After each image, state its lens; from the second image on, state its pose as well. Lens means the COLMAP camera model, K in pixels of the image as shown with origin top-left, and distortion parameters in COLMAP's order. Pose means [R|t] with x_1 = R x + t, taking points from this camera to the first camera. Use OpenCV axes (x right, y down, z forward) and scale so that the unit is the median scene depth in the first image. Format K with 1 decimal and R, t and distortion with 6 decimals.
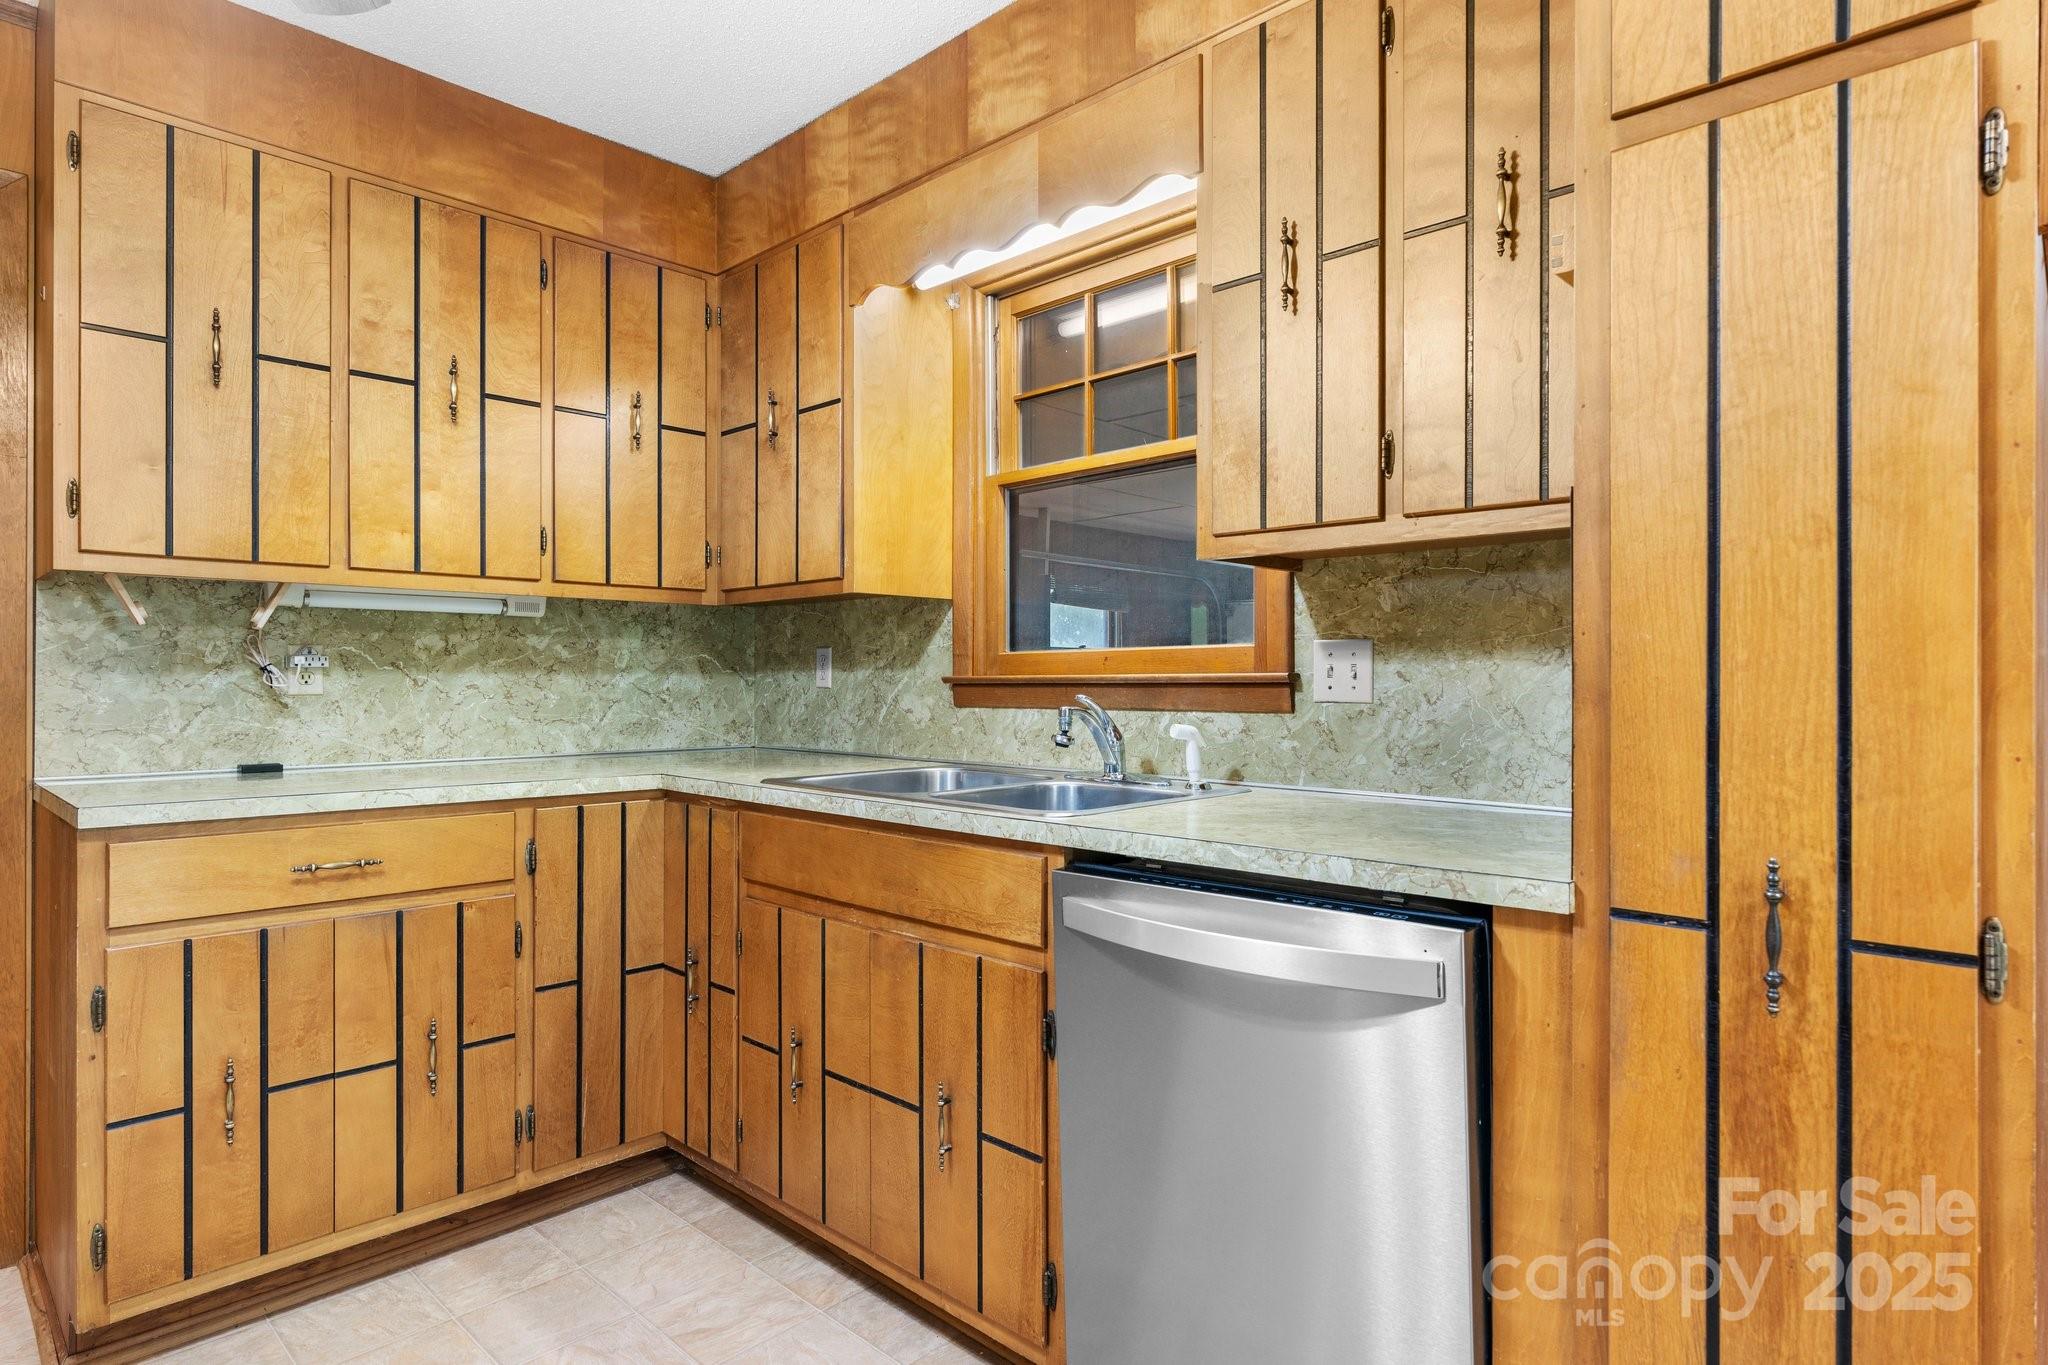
lens RADIAL K [[1102.8, 0, 1019.2], [0, 1102.8, 676.7], [0, 0, 1]] dist [-0.004790, 0.000030]
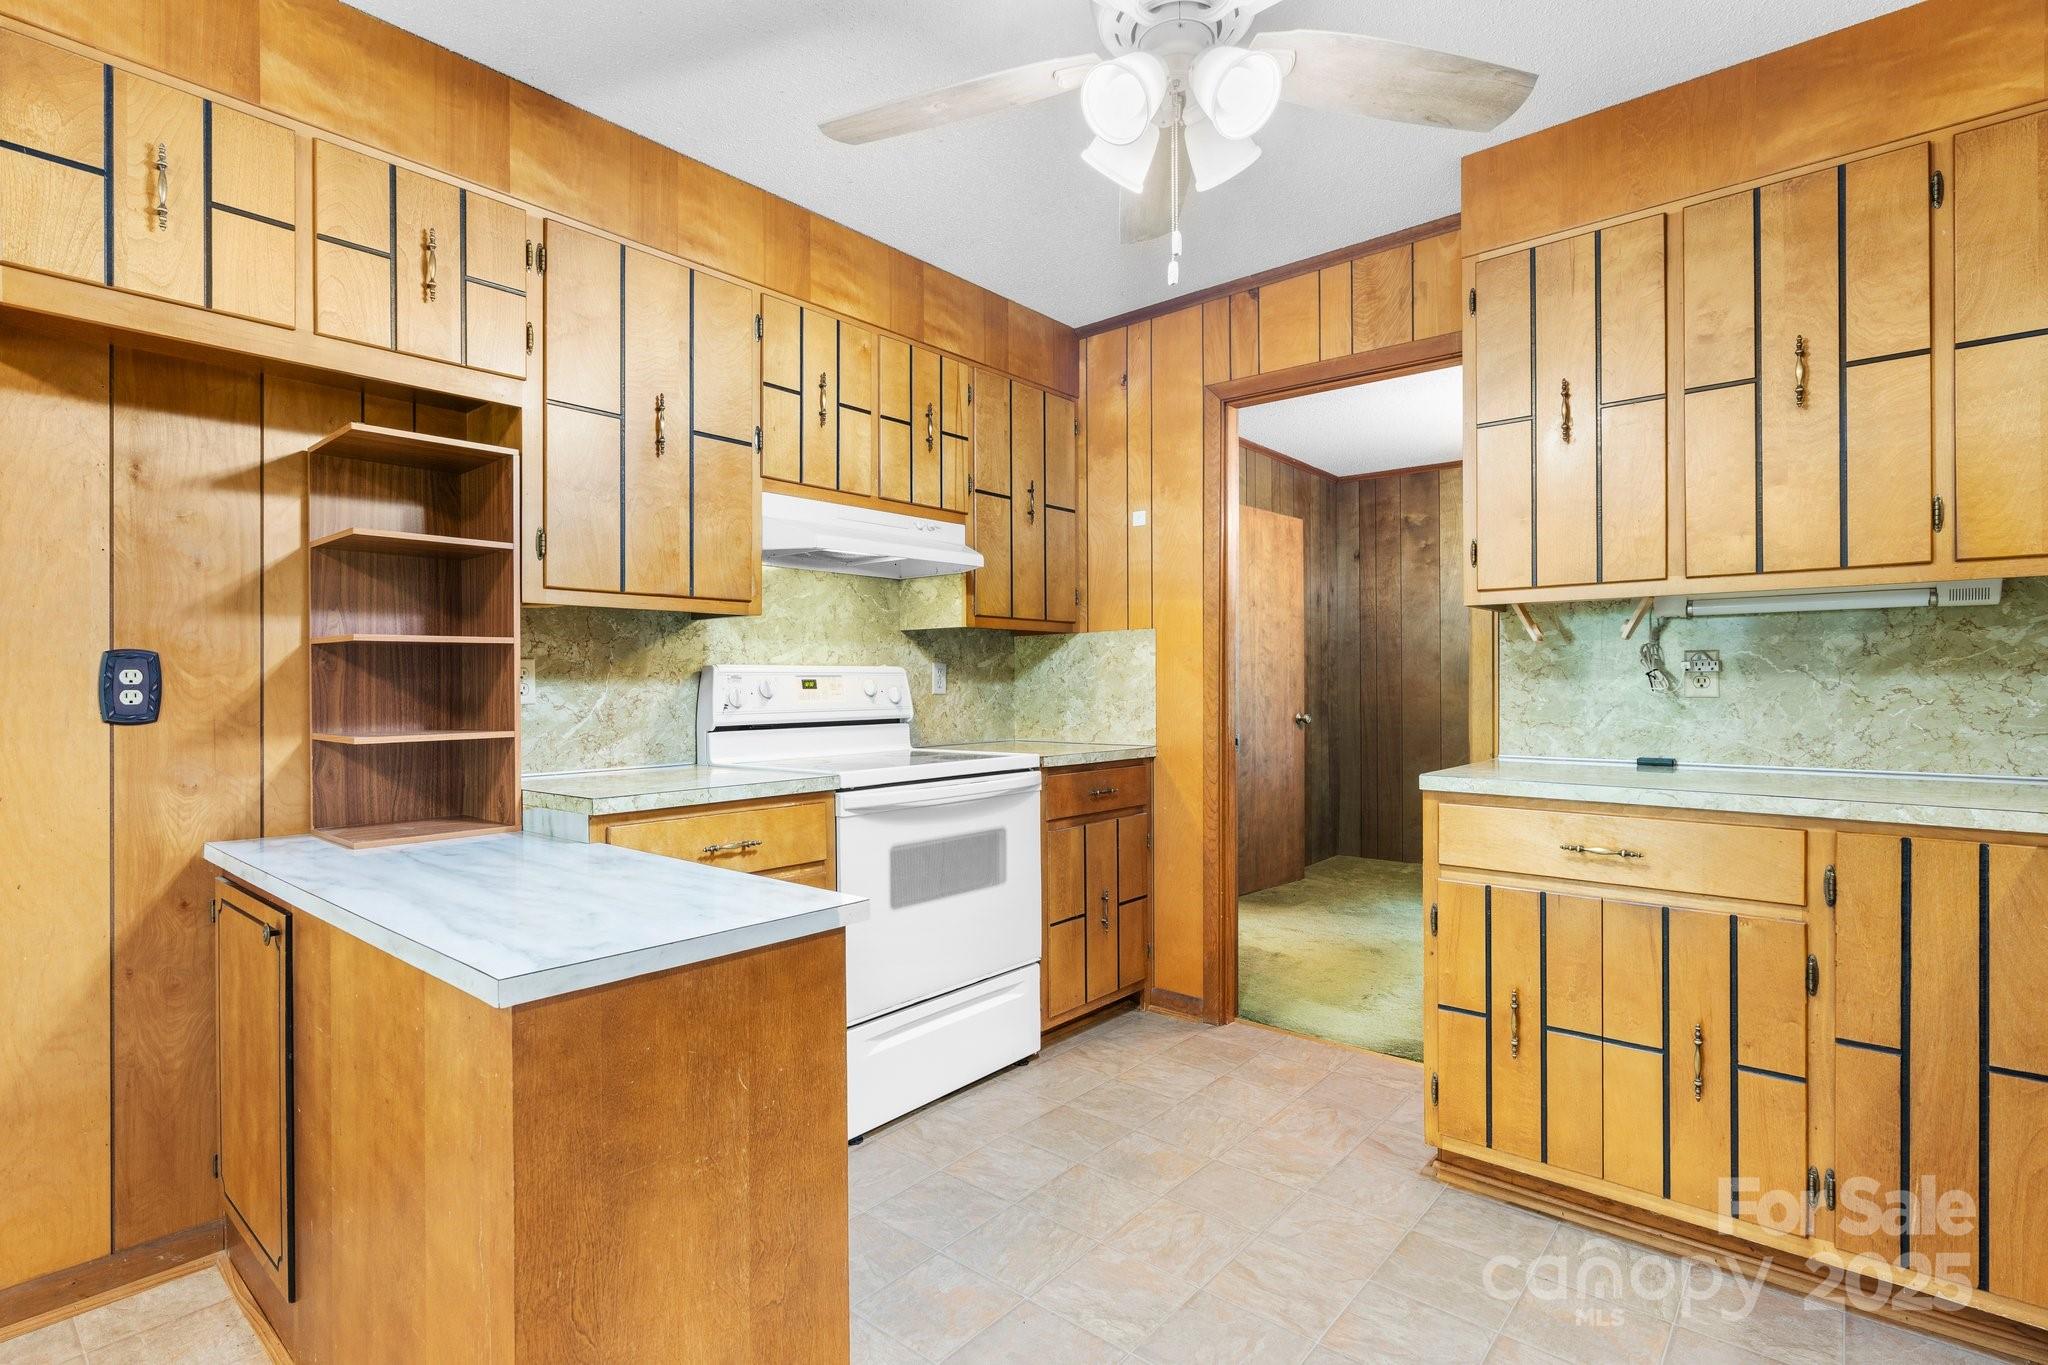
lens RADIAL K [[982.8, 0, 1017.7], [0, 982.8, 683.6], [0, 0, 1]] dist [-0.002334, 0.000722]
pose [[0.054106, -0.002185, -0.998533, 0.291747], [0.006500, 0.999977, -0.001836, 0.000331], [0.998514, -0.006391, 0.054119, 0.304582]]
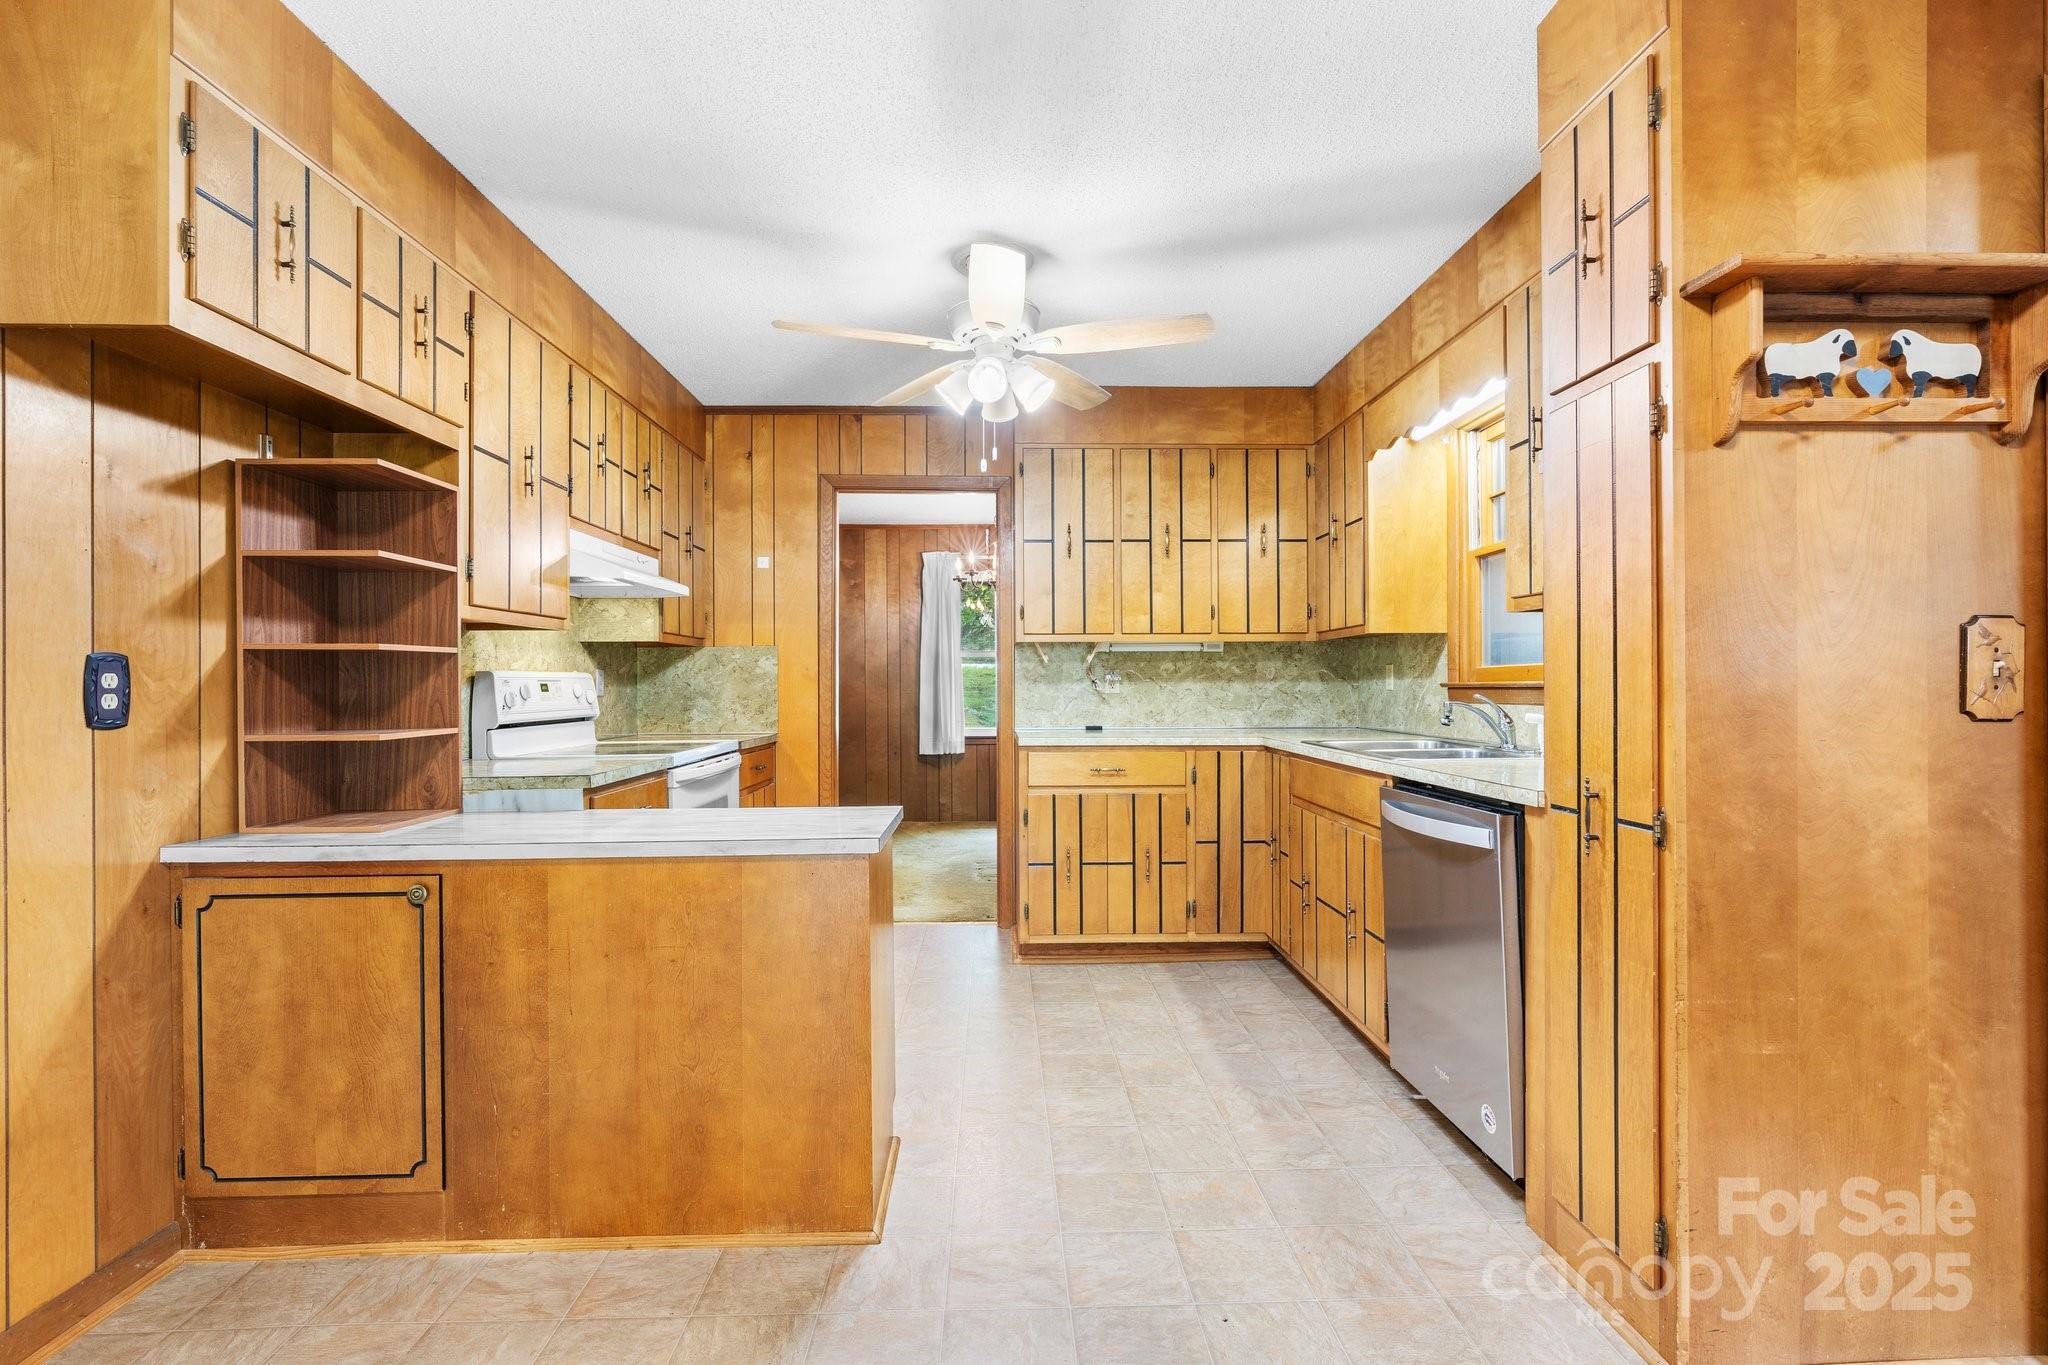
lens RADIAL K [[929.9, 0, 1027.5], [0, 929.9, 682.0], [0, 0, 1]] dist [-0.009020, 0.002713]
pose [[0.715914, -0.006386, -0.698159, 0.499963], [0.007170, 0.999973, -0.001794, -0.003805], [0.698151, -0.003722, 0.715941, -0.399338]]
